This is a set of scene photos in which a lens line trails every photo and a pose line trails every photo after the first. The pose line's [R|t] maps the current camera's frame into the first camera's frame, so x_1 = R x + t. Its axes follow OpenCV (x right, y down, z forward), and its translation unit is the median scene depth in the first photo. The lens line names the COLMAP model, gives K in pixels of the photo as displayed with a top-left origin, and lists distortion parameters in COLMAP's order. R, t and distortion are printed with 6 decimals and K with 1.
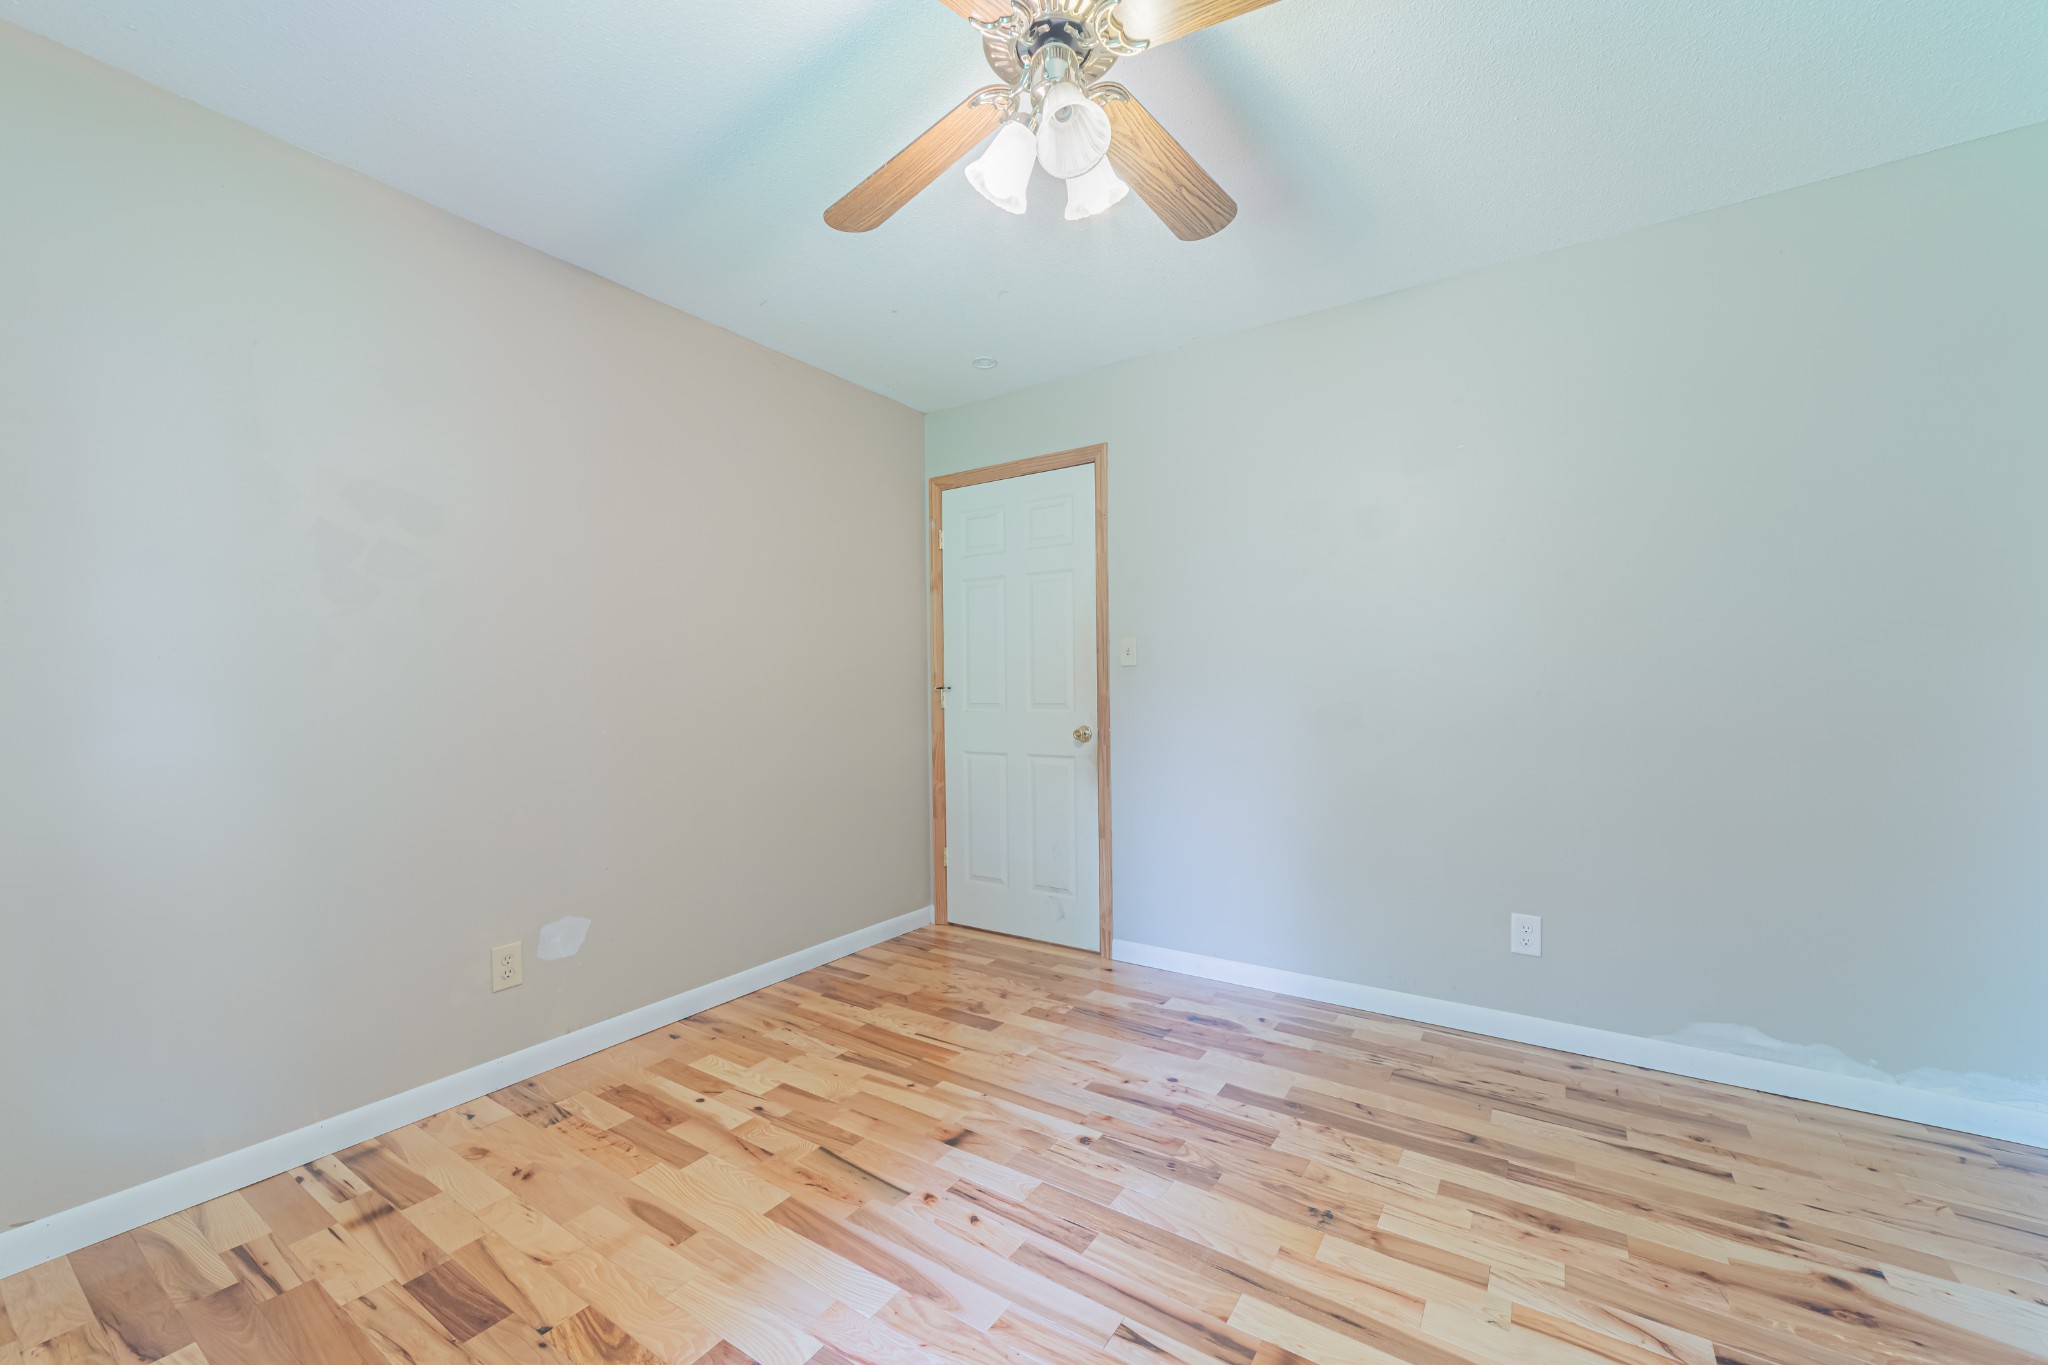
lens RADIAL K [[816.4, 0, 1024.0], [0, 816.4, 698.1], [0, 0, 1]] dist [-0.040309, 0.013760]
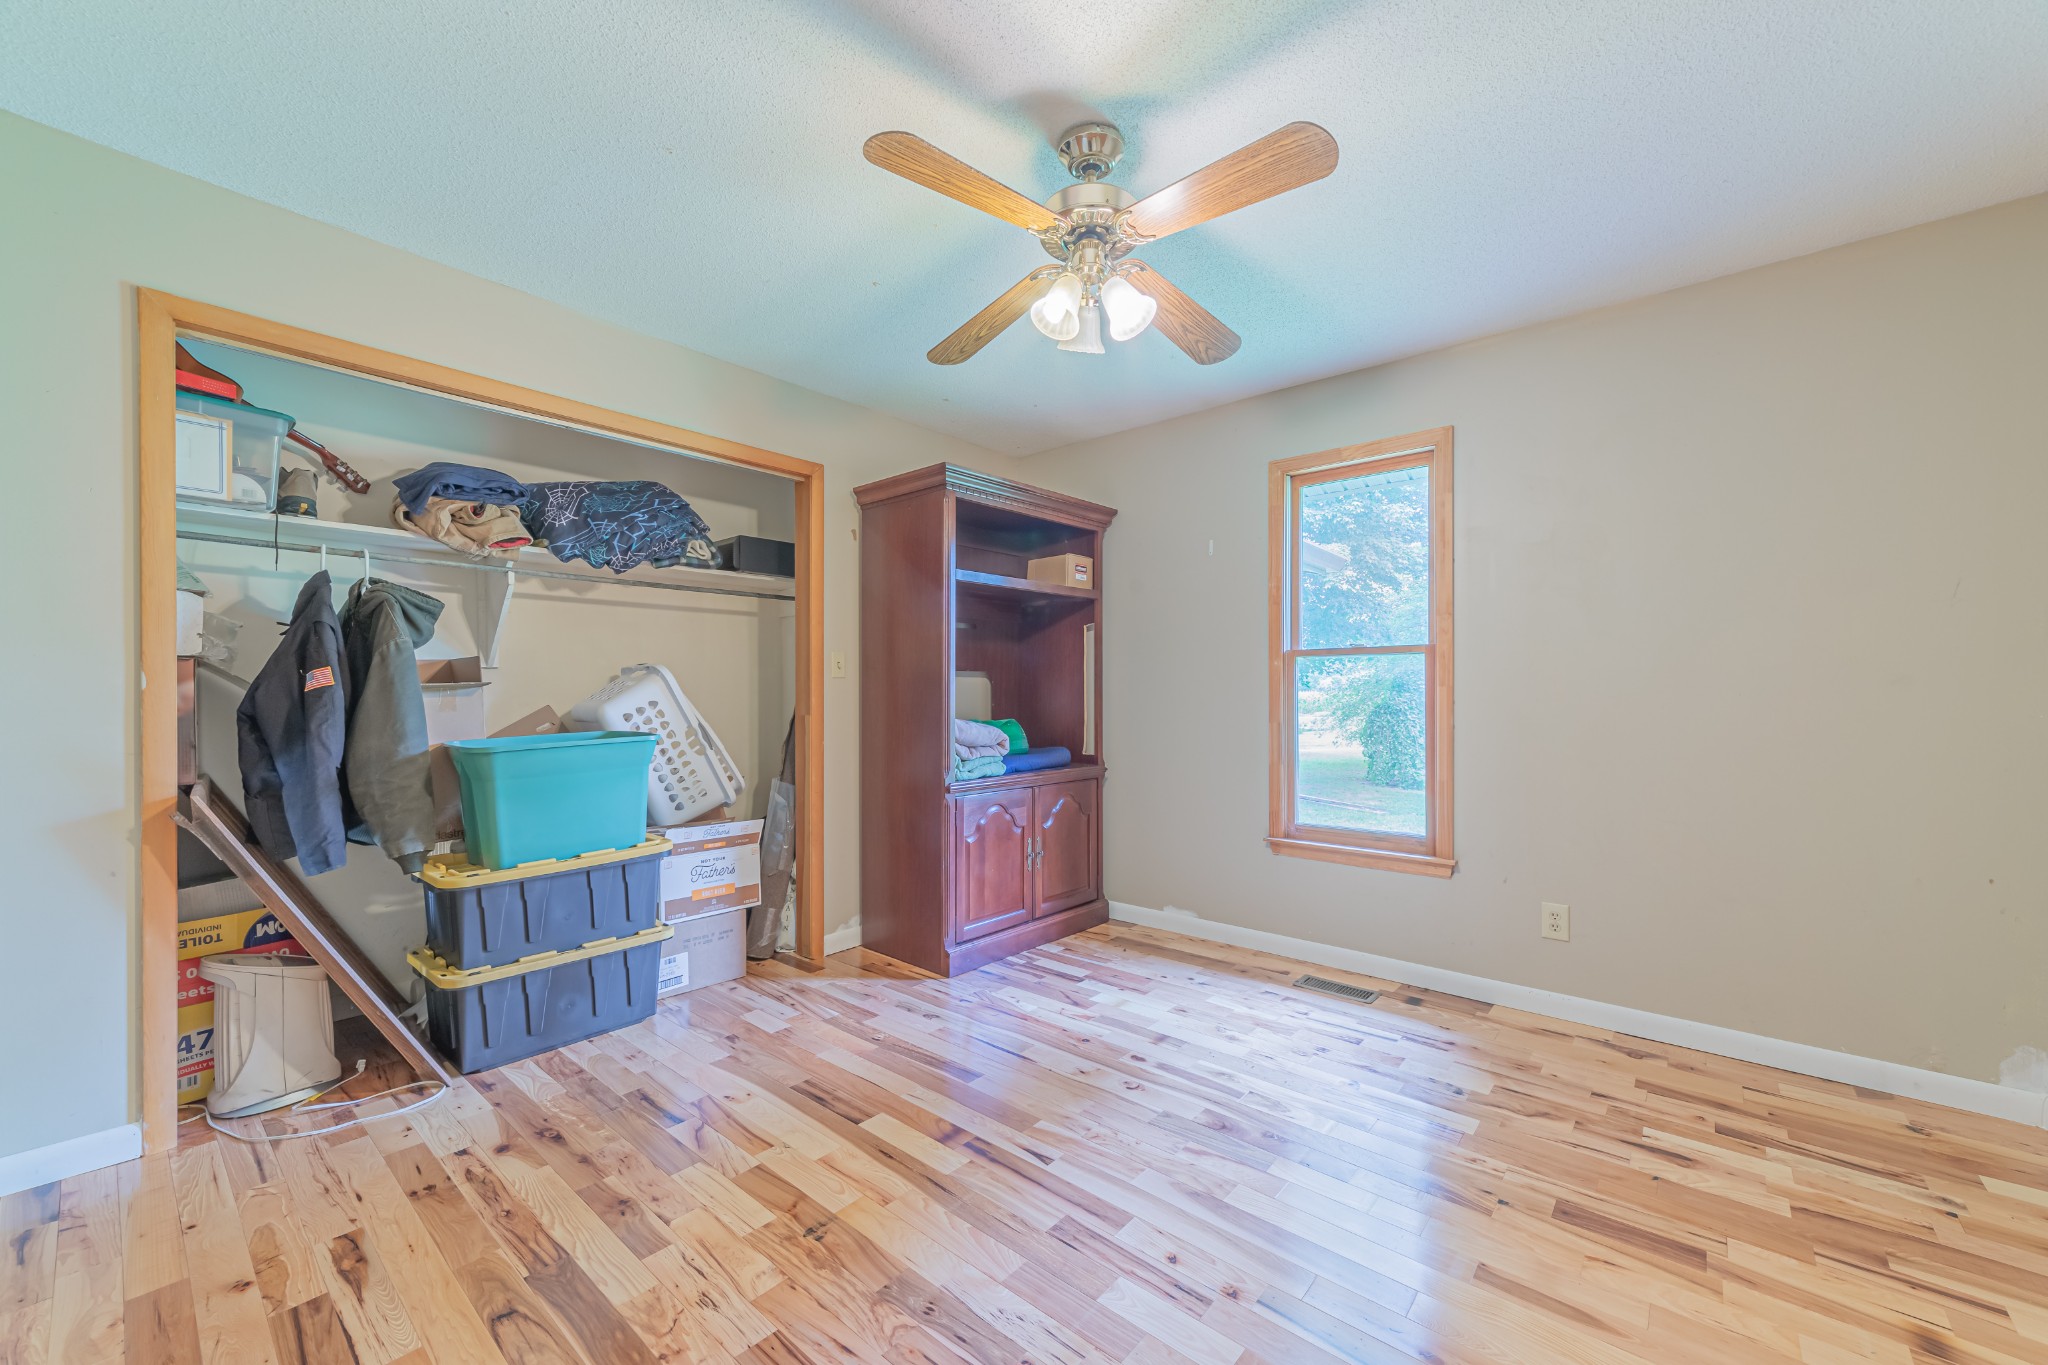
lens RADIAL K [[816.4, 0, 1024.0], [0, 816.4, 698.1], [0, 0, 1]] dist [-0.040309, 0.013760]
pose [[-0.992477, 0.010548, 0.121976, -0.011300], [0.011872, 0.999878, 0.010127, -0.021712], [-0.121855, 0.011499, -0.992481, 2.025663]]
